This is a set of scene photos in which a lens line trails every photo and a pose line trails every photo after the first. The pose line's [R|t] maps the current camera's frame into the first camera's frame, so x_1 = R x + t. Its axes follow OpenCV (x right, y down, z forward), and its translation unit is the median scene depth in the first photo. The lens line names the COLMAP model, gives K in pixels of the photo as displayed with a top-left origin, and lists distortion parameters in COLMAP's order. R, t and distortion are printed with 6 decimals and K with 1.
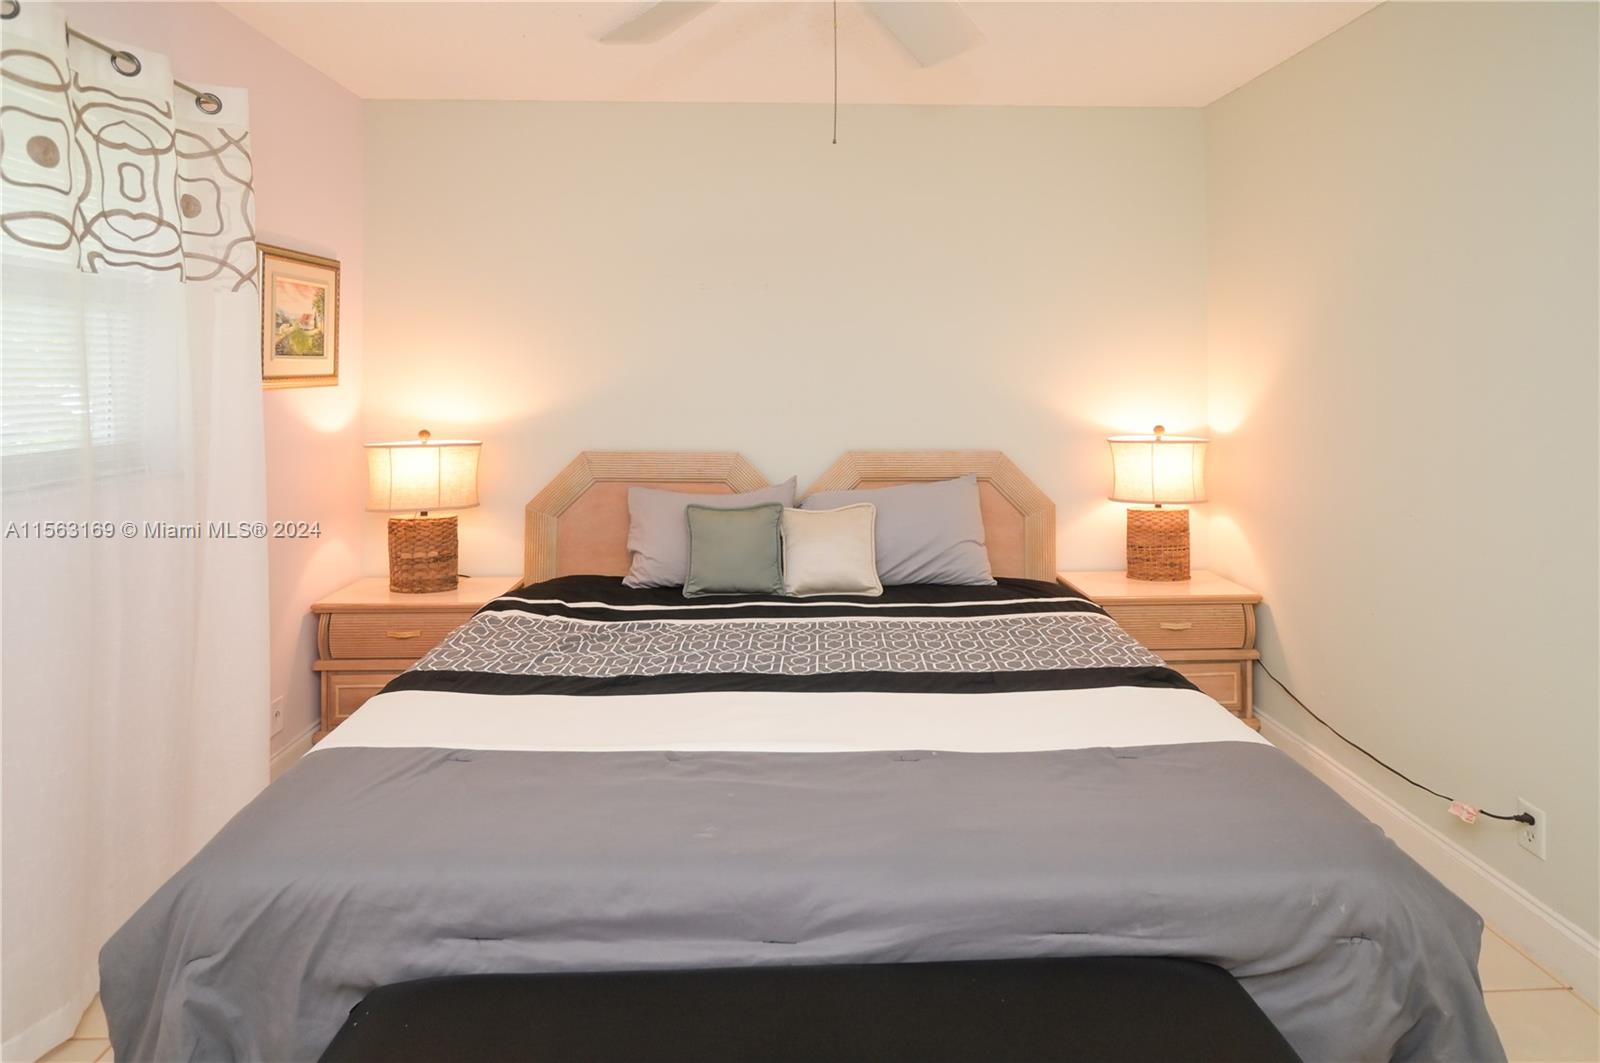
lens RADIAL K [[844.7, 0, 796.6], [0, 844.7, 358.6], [0, 0, 1]] dist [0.000314, 0.000529]
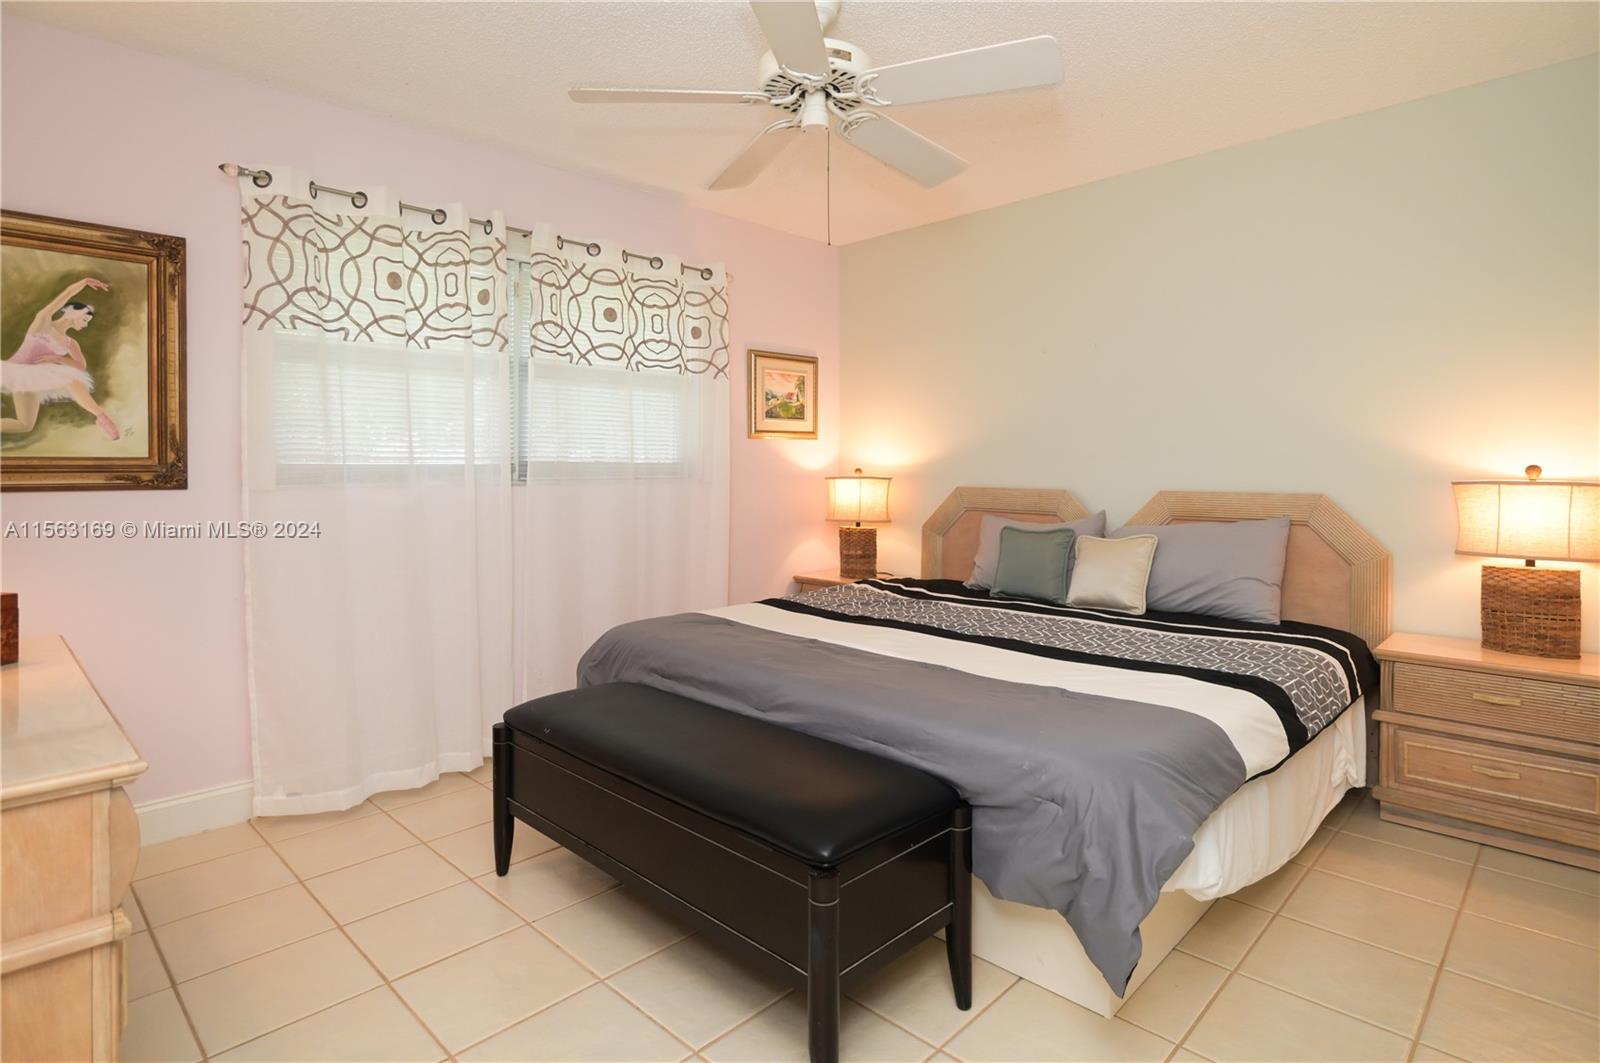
lens RADIAL K [[848.2, 0, 828.0], [0, 848.2, 472.4], [0, 0, 1]] dist [0.001822, 0.000016]
pose [[0.692670, 0.001794, -0.721253, 0.636097], [0.010243, 0.999872, 0.012324, 0.080370], [0.721182, -0.015924, 0.692562, -0.055938]]
